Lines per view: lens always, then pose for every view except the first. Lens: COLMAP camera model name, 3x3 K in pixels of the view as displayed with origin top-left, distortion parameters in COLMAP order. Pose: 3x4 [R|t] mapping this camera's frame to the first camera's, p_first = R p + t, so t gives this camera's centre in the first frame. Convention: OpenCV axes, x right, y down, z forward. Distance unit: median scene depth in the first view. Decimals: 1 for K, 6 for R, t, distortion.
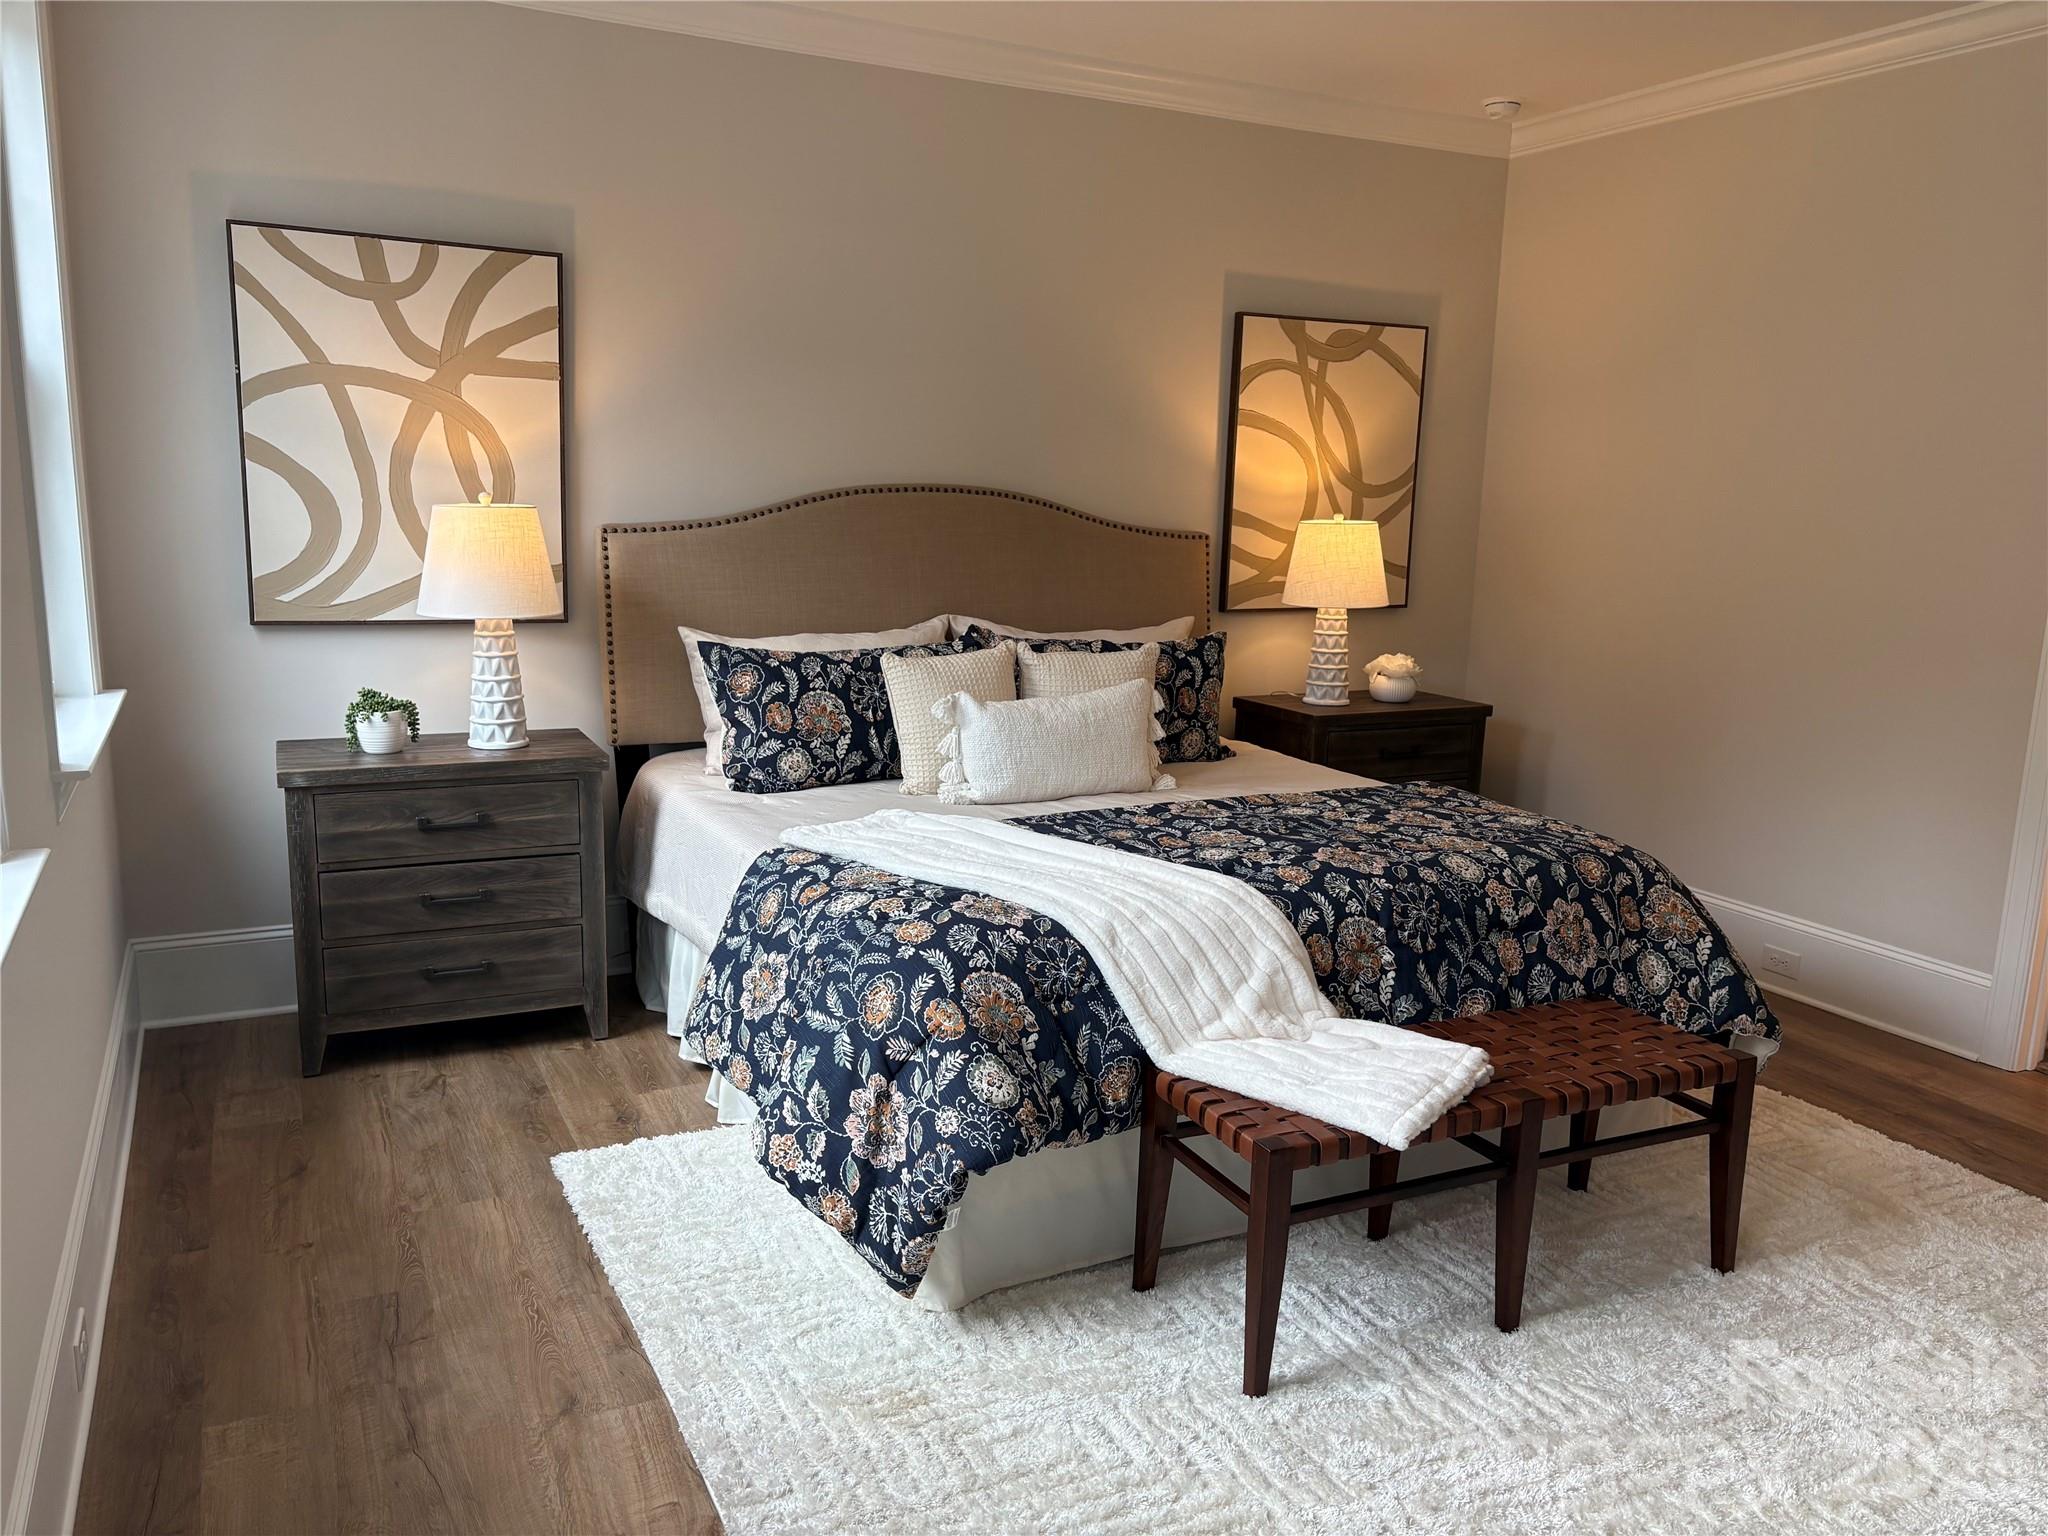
lens RADIAL K [[1579.2, 0, 1024.0], [0, 1579.2, 768.0], [0, 0, 1]] dist [0.005572, 0.003094]
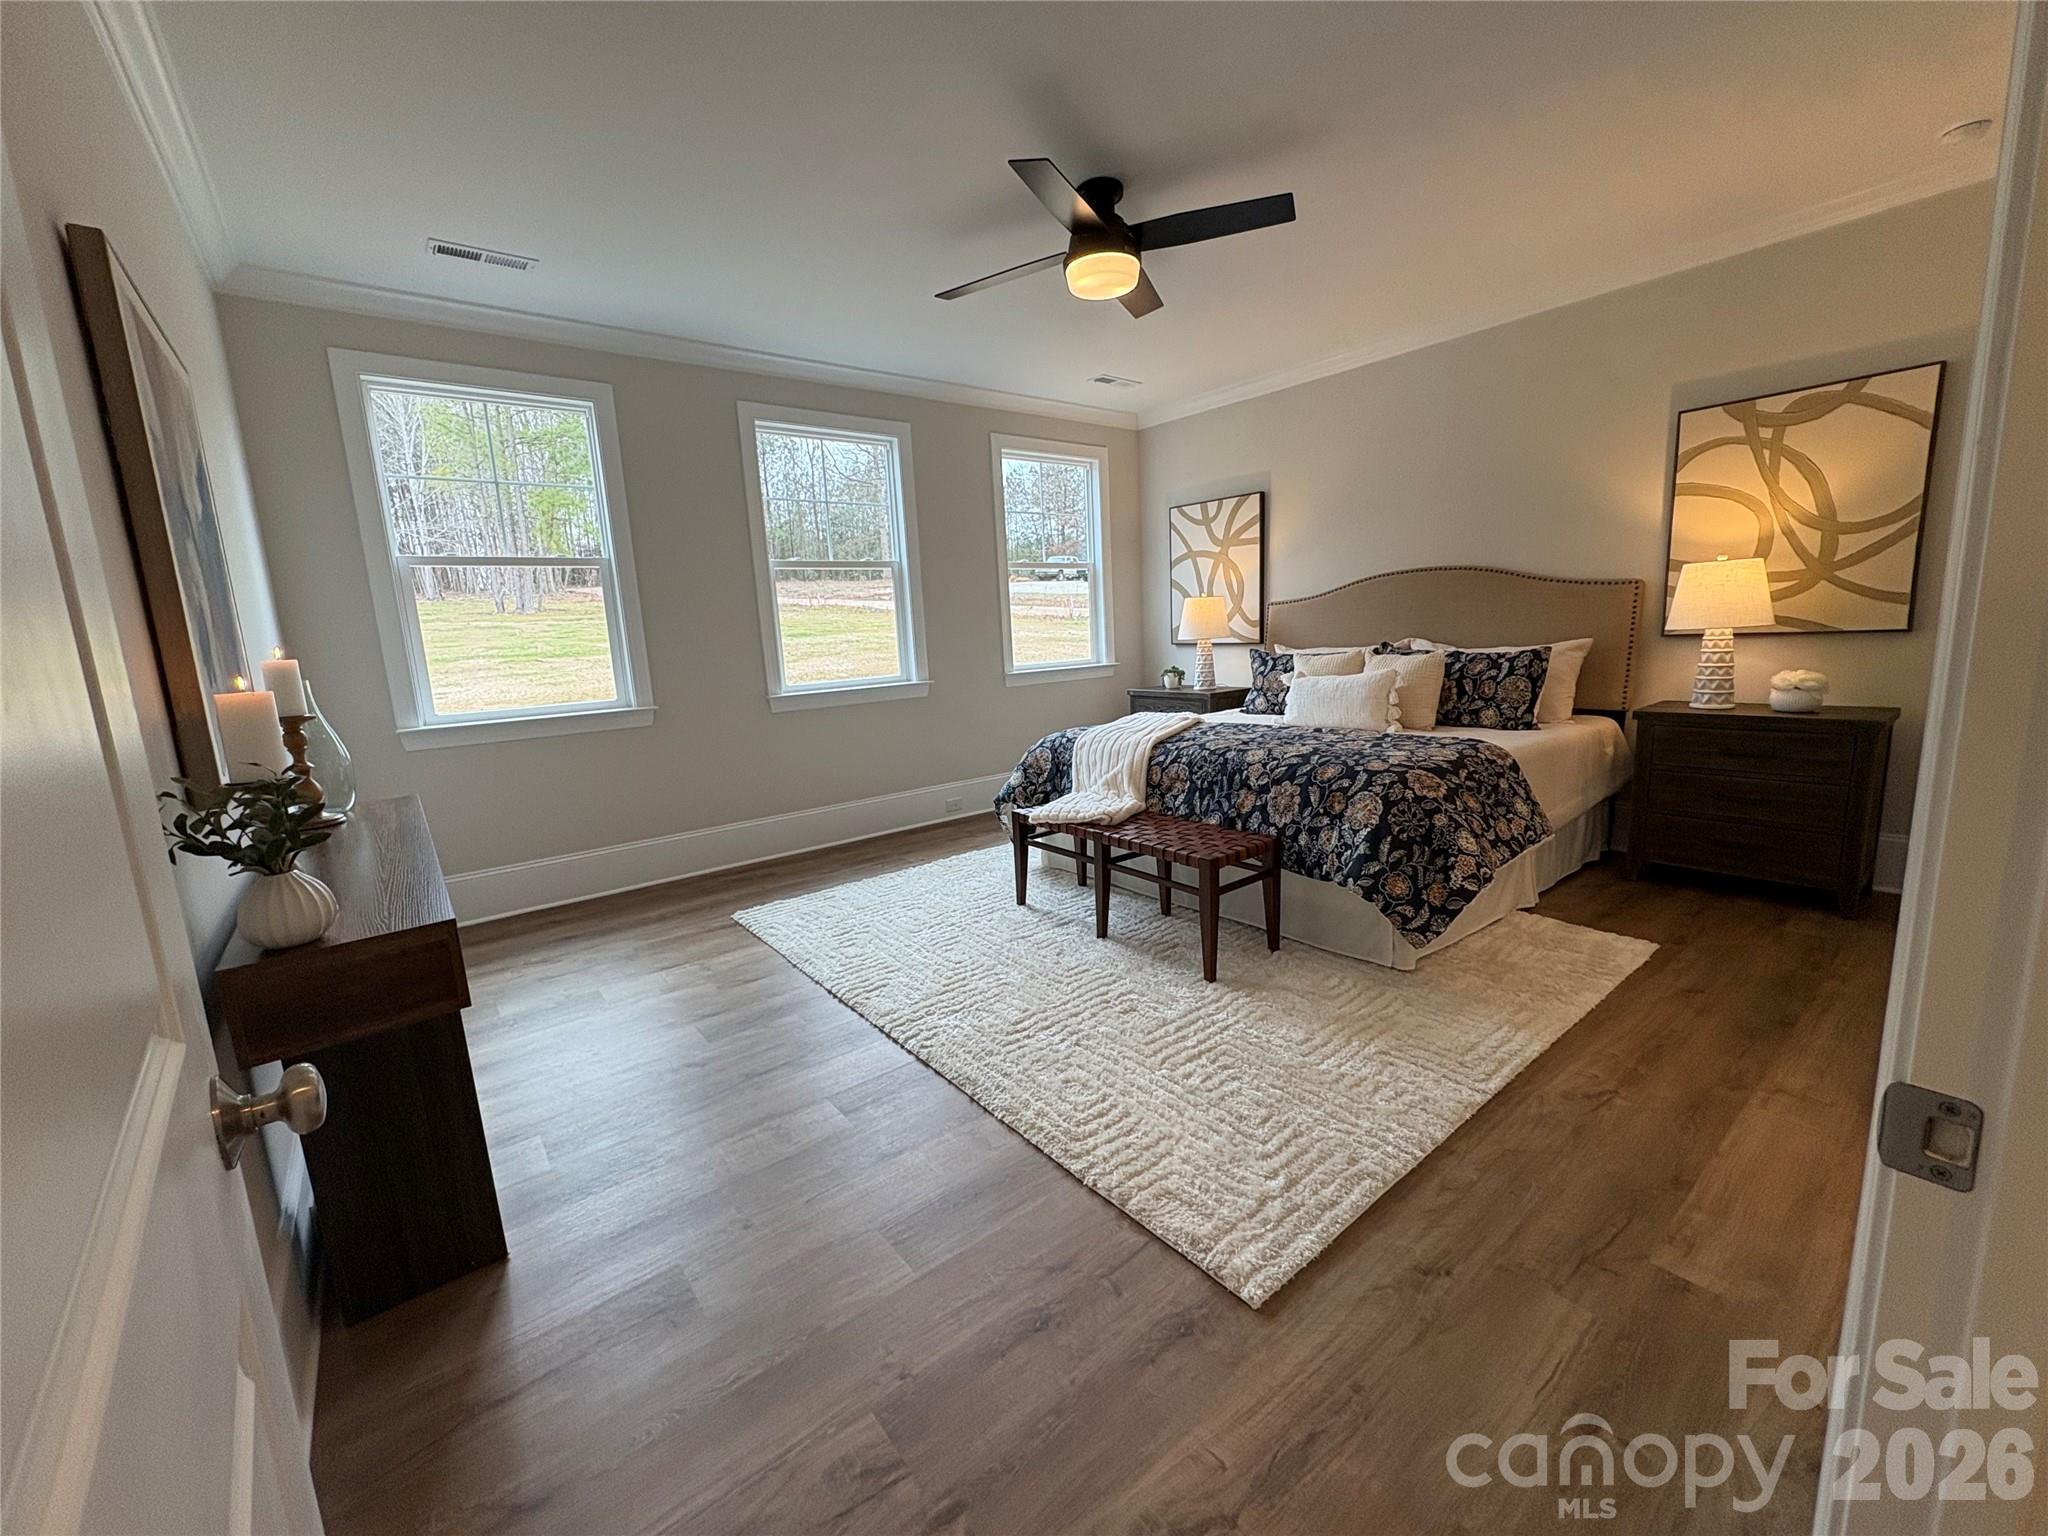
lens RADIAL K [[816.6, 0, 1019.0], [0, 816.6, 765.0], [0, 0, 1]] dist [-0.004301, 0.000019]
pose [[0.191524, 0.127055, -0.973230, 0.962821], [-0.122546, 0.986922, 0.104726, 0.005833], [0.973807, 0.099208, 0.204589, 0.441155]]
